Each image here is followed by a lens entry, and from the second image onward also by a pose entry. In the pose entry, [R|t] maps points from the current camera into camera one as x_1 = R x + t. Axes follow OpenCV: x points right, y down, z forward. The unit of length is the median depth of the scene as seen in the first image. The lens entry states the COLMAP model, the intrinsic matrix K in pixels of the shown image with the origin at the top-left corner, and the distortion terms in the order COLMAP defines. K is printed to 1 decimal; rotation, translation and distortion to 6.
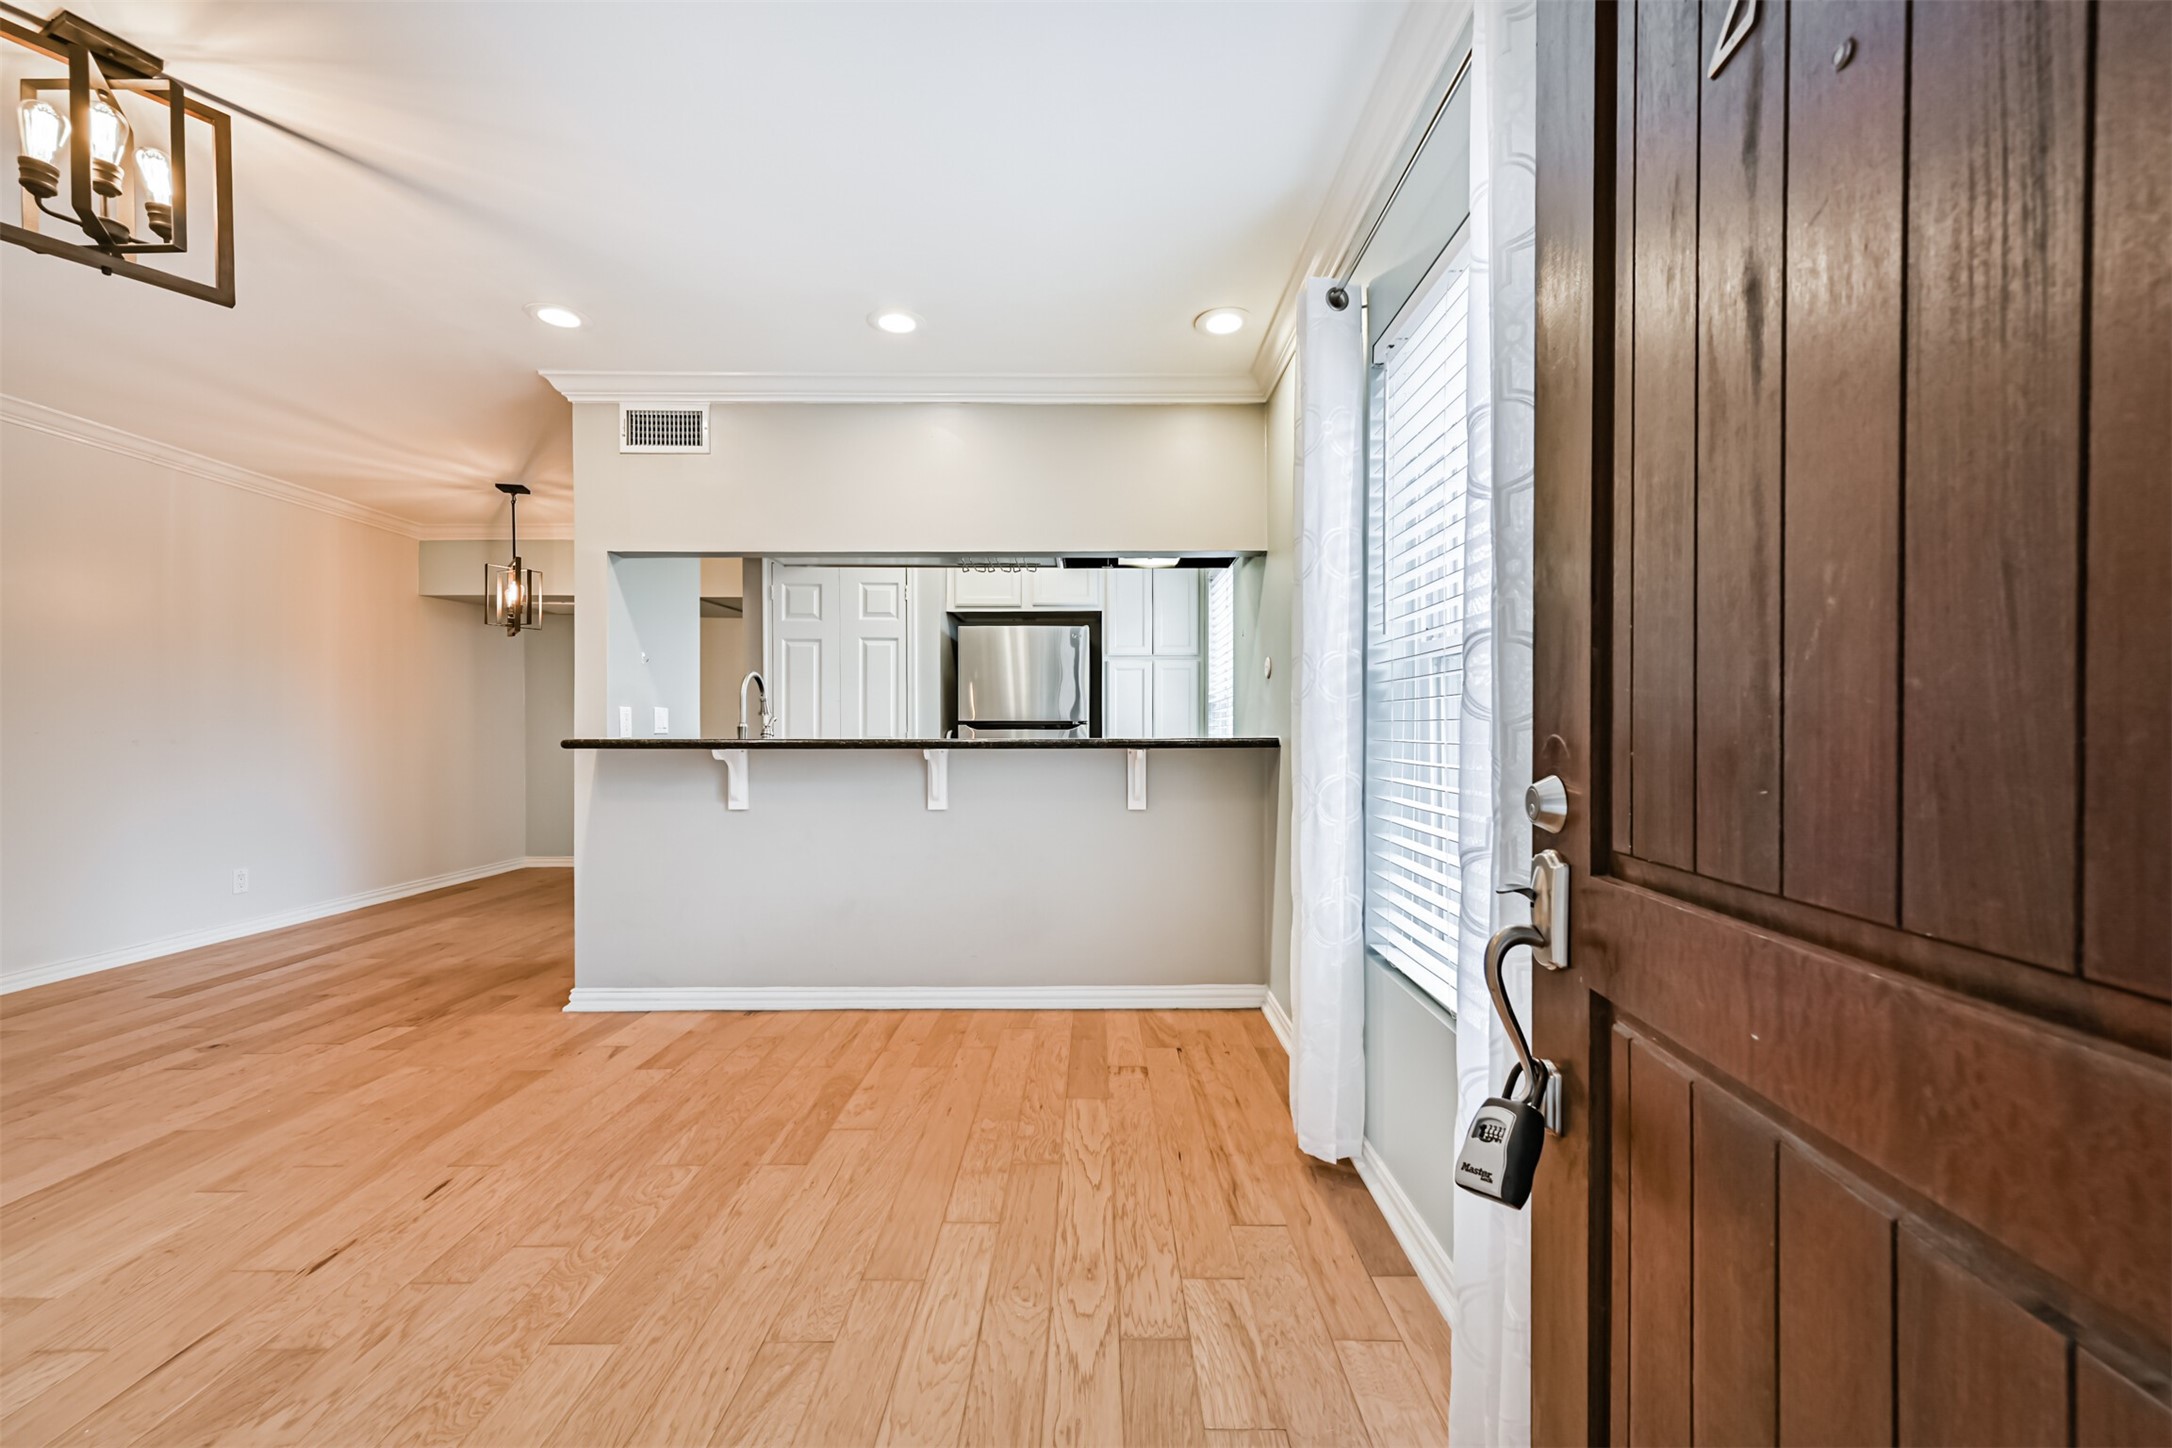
lens RADIAL K [[857.4, 0, 1097.5], [0, 857.4, 738.2], [0, 0, 1]] dist [0.004824, 0.001451]
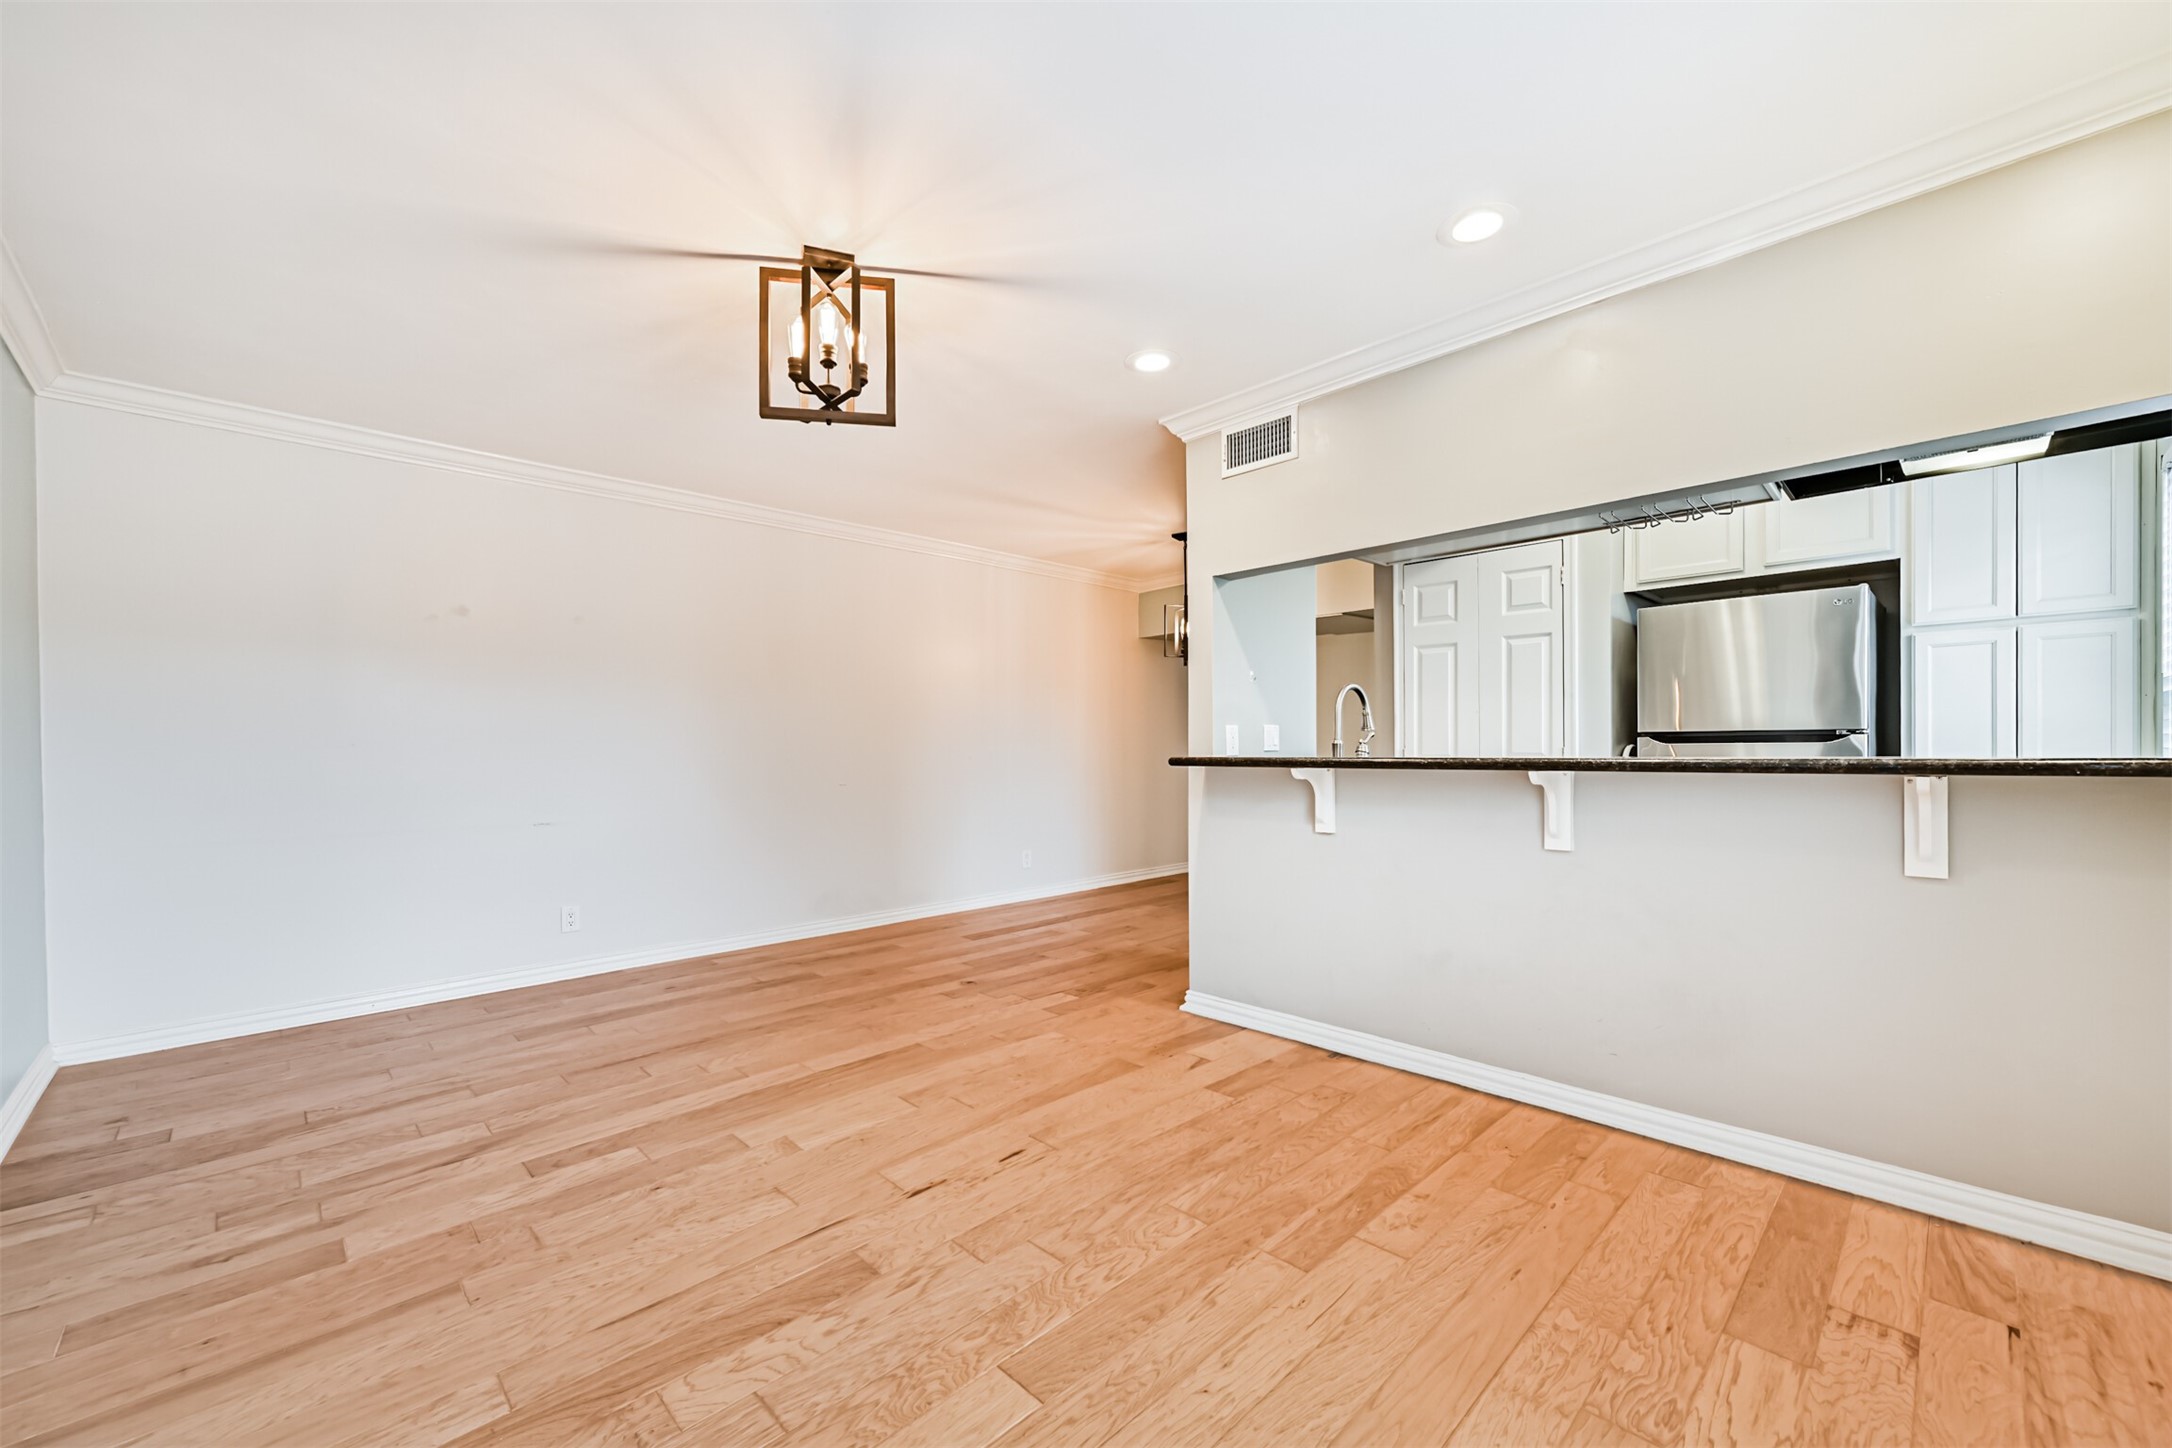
lens RADIAL K [[857.4, 0, 1087.3], [0, 857.4, 755.4], [0, 0, 1]] dist [0.004824, 0.001451]
pose [[0.698706, 0.000217, -0.715409, 0.071835], [0.002177, 0.999995, 0.002429, -0.004107], [0.715405, -0.003255, 0.698702, 0.181137]]
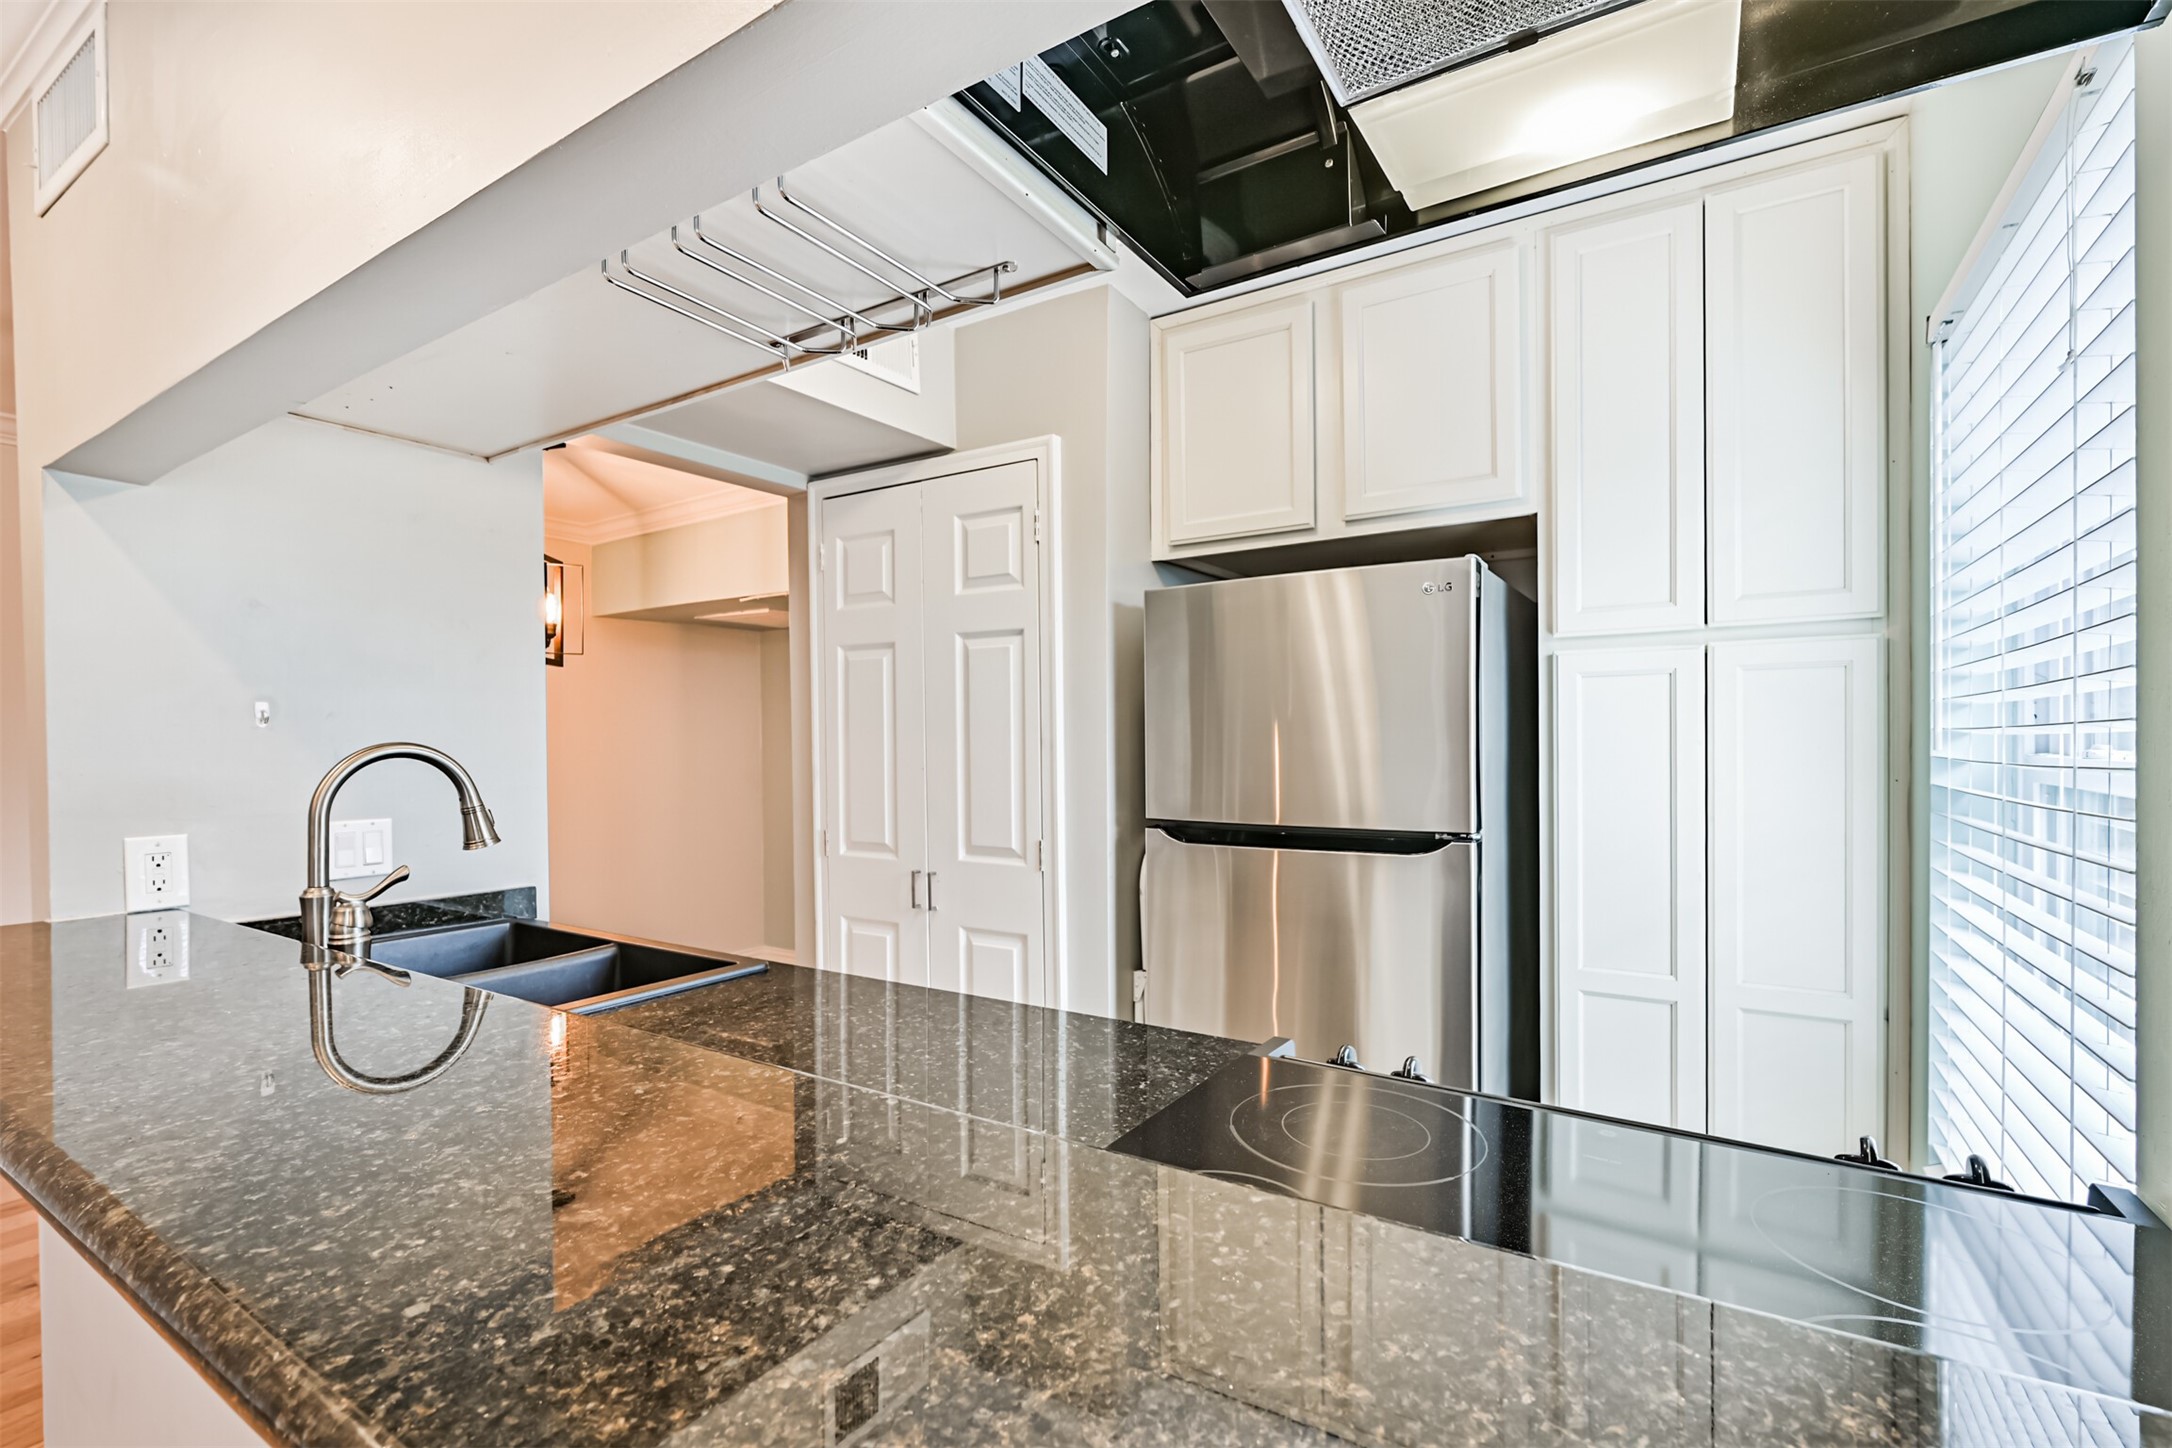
lens RADIAL K [[967.1, 0, 1096.5], [0, 967.1, 745.5], [0, 0, 1]] dist [0.002821, 0.000278]
pose [[0.853517, -0.005839, -0.521032, 0.099169], [0.005660, 0.999982, -0.001935, -0.089930], [0.521034, -0.001297, 0.853535, 0.967615]]
